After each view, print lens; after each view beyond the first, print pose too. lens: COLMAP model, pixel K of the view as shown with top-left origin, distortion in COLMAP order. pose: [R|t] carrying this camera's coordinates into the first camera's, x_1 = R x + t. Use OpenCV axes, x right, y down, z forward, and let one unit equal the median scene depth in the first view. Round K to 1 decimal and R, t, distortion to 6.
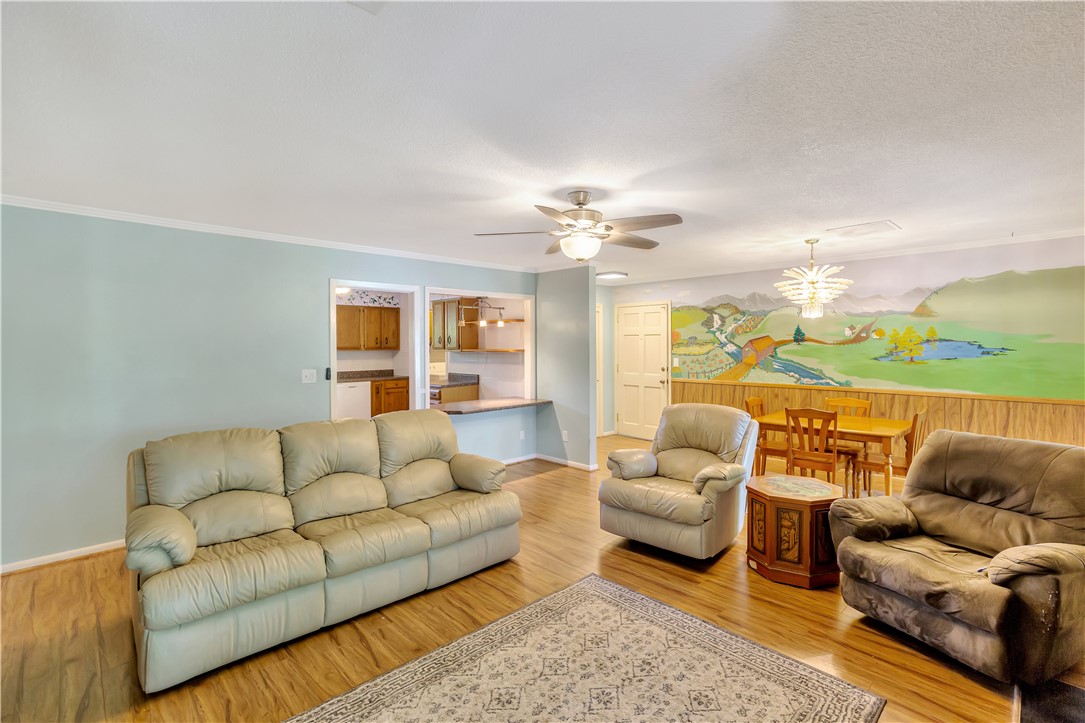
lens RADIAL K [[508.2, 0, 540.5], [0, 508.2, 343.1], [0, 0, 1]] dist [-0.013149, 0.000965]
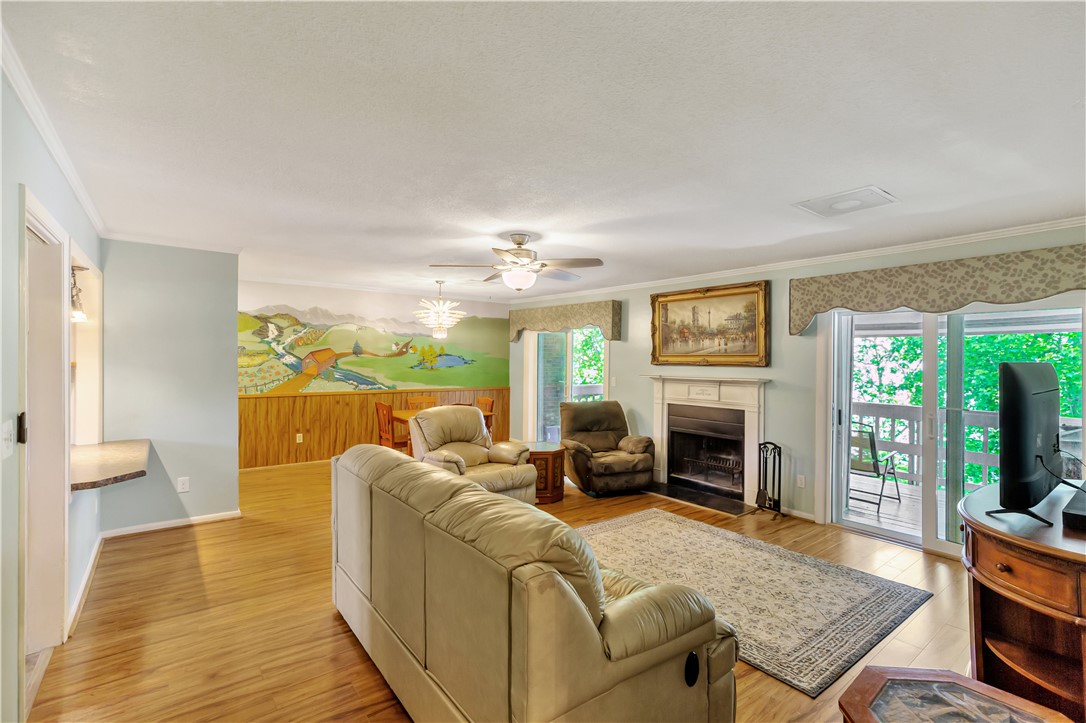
lens RADIAL K [[508.7, 0, 546.9], [0, 508.7, 357.2], [0, 0, 1]] dist [-0.013149, 0.000965]
pose [[0.099455, 0.002277, 0.995039, -0.614969], [-0.015443, 0.999880, -0.000745, -0.001776], [-0.994922, -0.015293, 0.099478, 0.440561]]
